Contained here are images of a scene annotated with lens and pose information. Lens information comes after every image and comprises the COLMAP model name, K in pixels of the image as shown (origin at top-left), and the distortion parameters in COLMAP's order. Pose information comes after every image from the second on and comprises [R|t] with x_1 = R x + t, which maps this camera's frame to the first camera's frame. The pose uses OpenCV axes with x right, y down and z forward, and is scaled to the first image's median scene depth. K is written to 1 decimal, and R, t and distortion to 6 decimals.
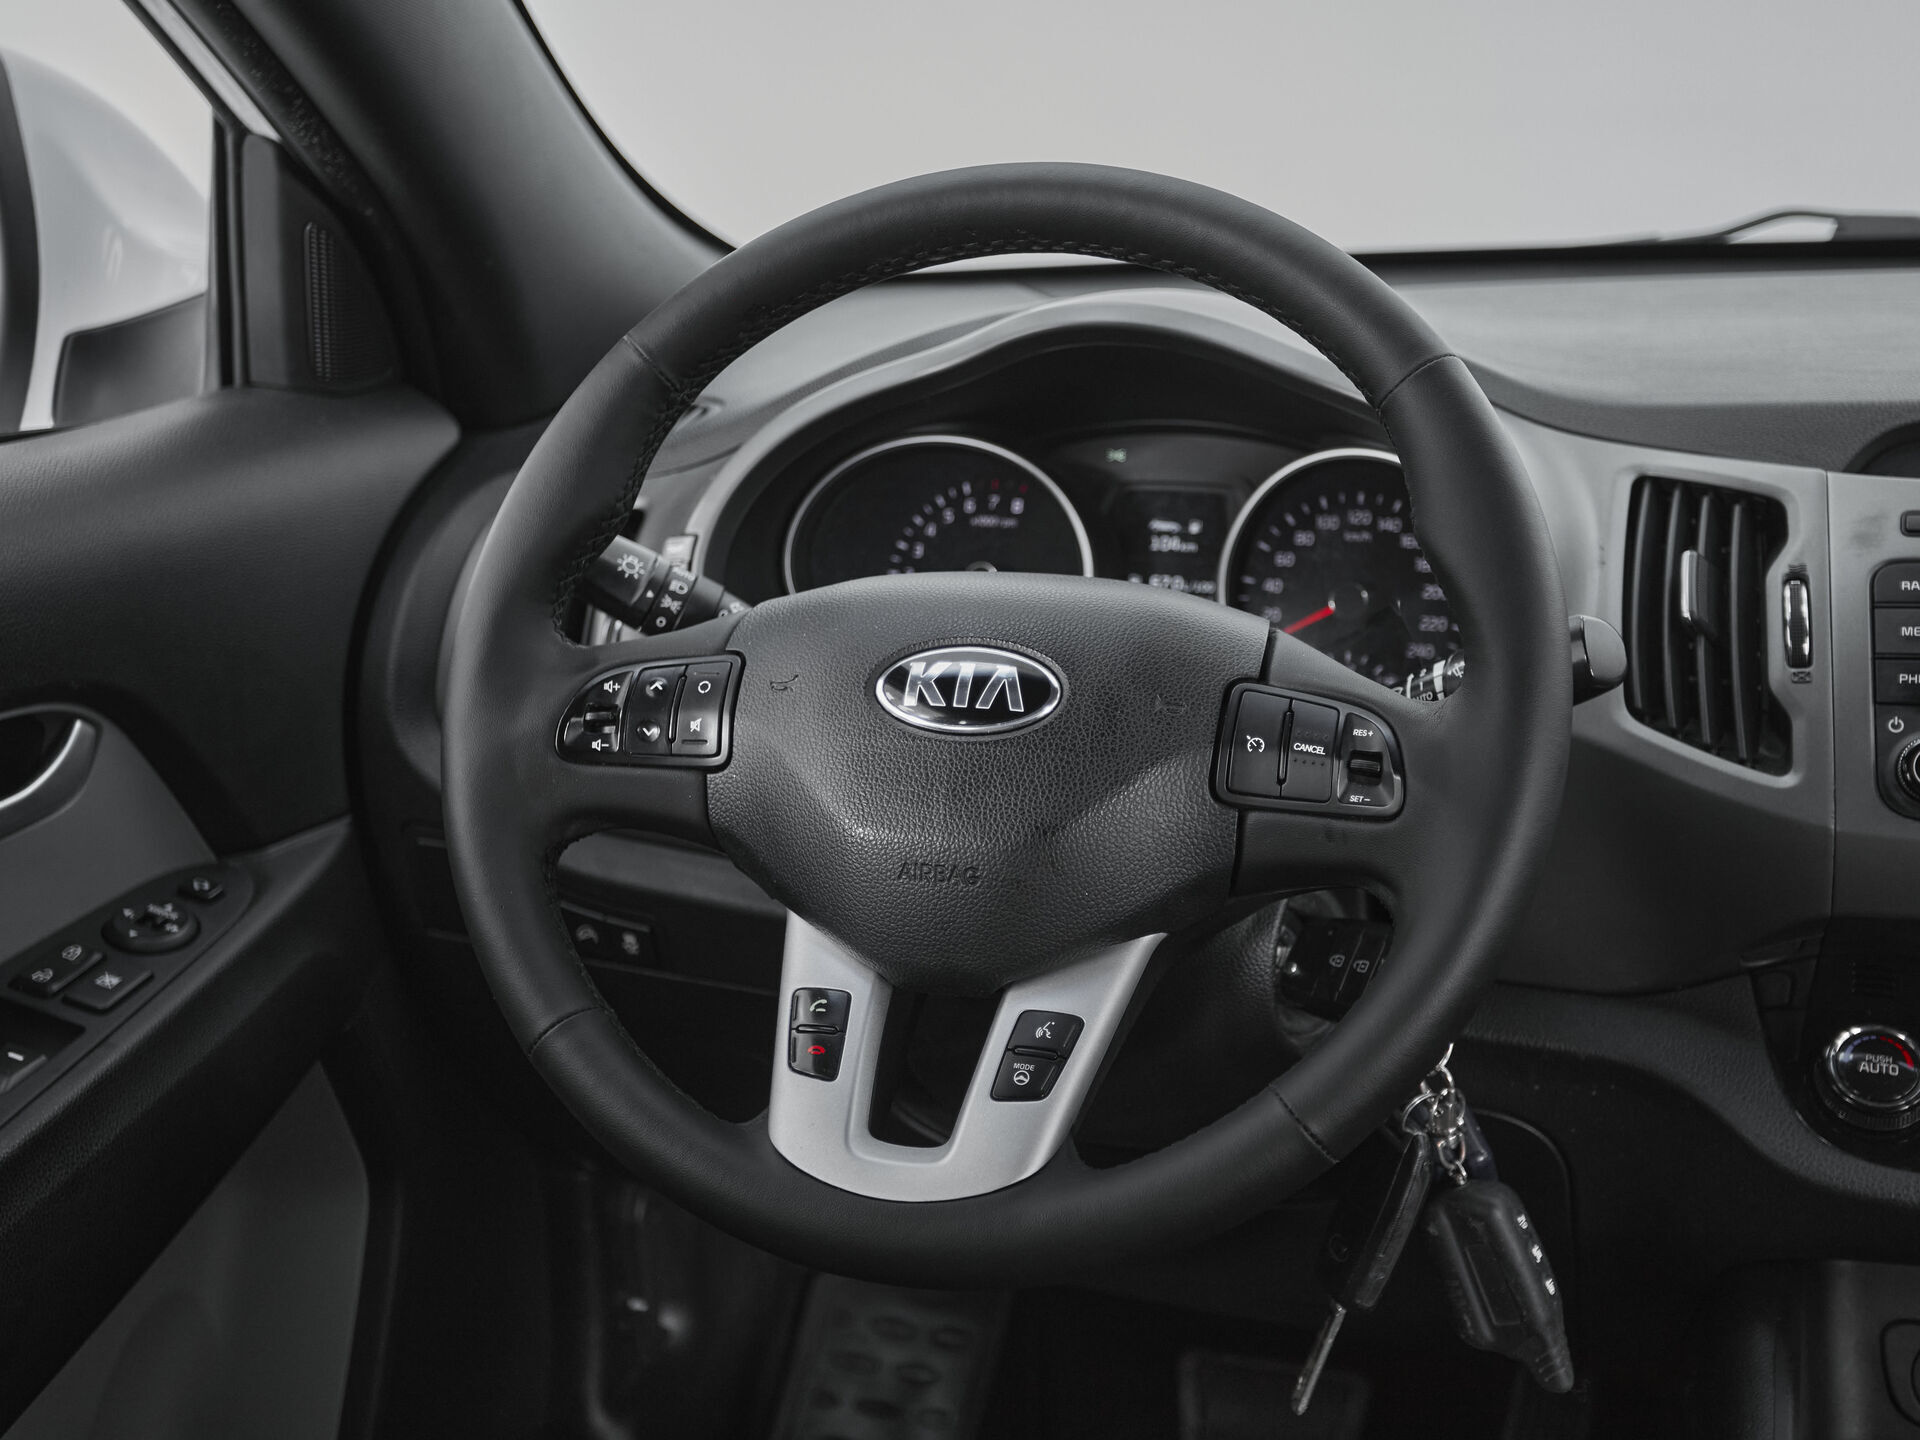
lens RADIAL K [[2253.3, 0, 947.1], [0, 2253.3, 722.2], [0, 0, 1]] dist [-0.004012, 0.156284]
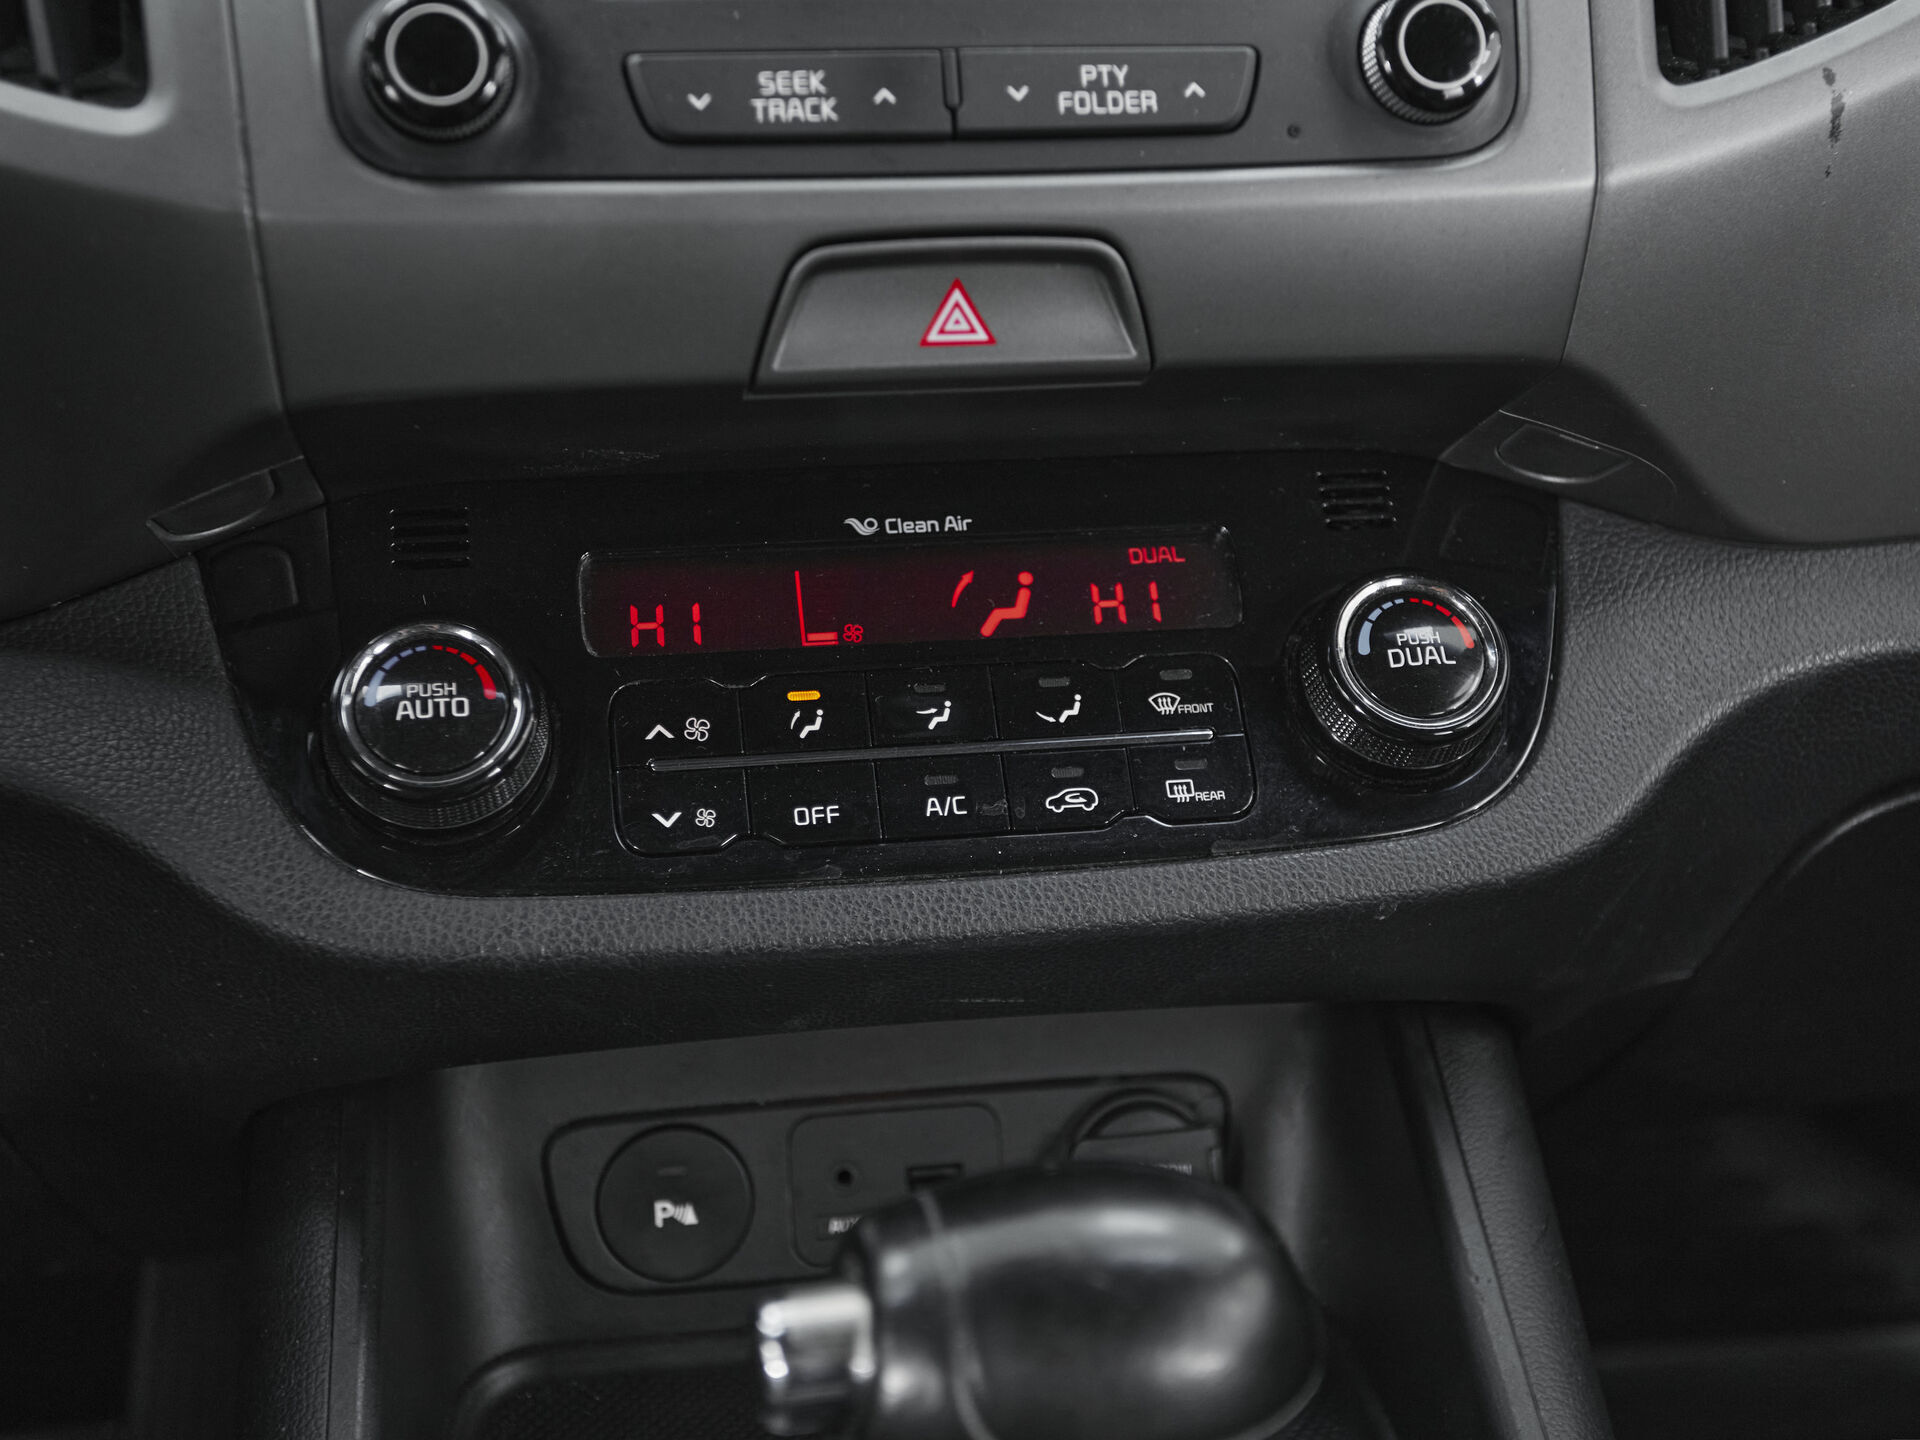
lens RADIAL K [[2318.2, 0, 929.4], [0, 2318.2, 719.4], [0, 0, 1]] dist [0.011933, 0.075846]
pose [[0.882438, -0.163126, 0.441239, 0.282201], [0.090320, 0.979253, 0.181398, 0.072233], [-0.461676, -0.120219, 0.878864, 0.499614]]
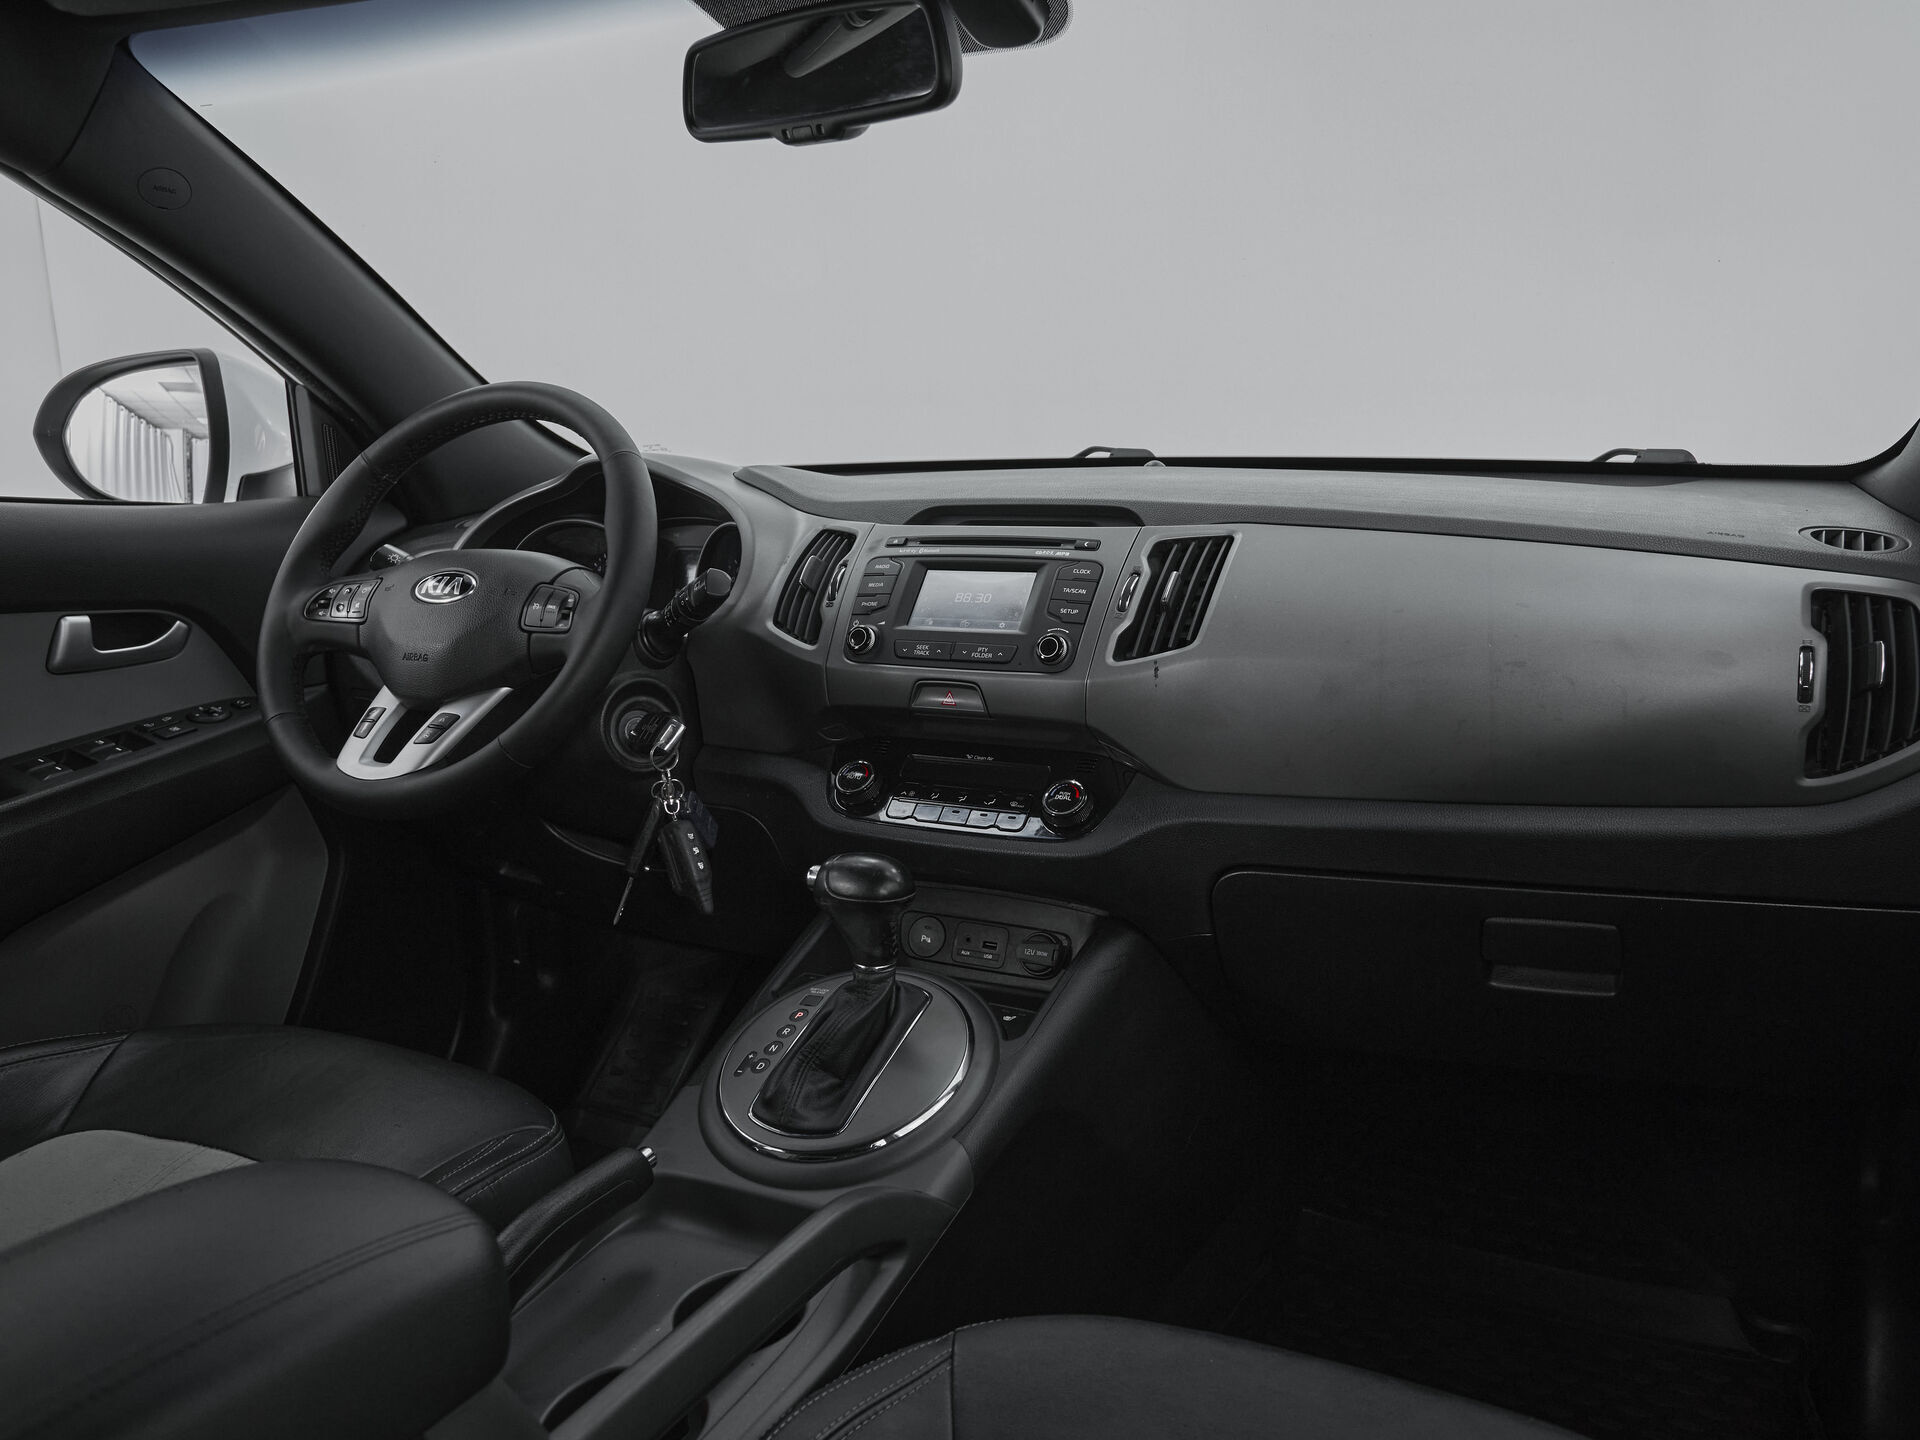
lens RADIAL K [[1430.7, 0, 1061.1], [0, 1430.7, 722.0], [0, 0, 1]] dist [-0.066998, 0.054331]
pose [[0.994975, 0.036027, -0.093421, 0.749553], [-0.044426, 0.995001, -0.089440, 0.216949], [0.089732, 0.093140, 0.991601, -0.401665]]
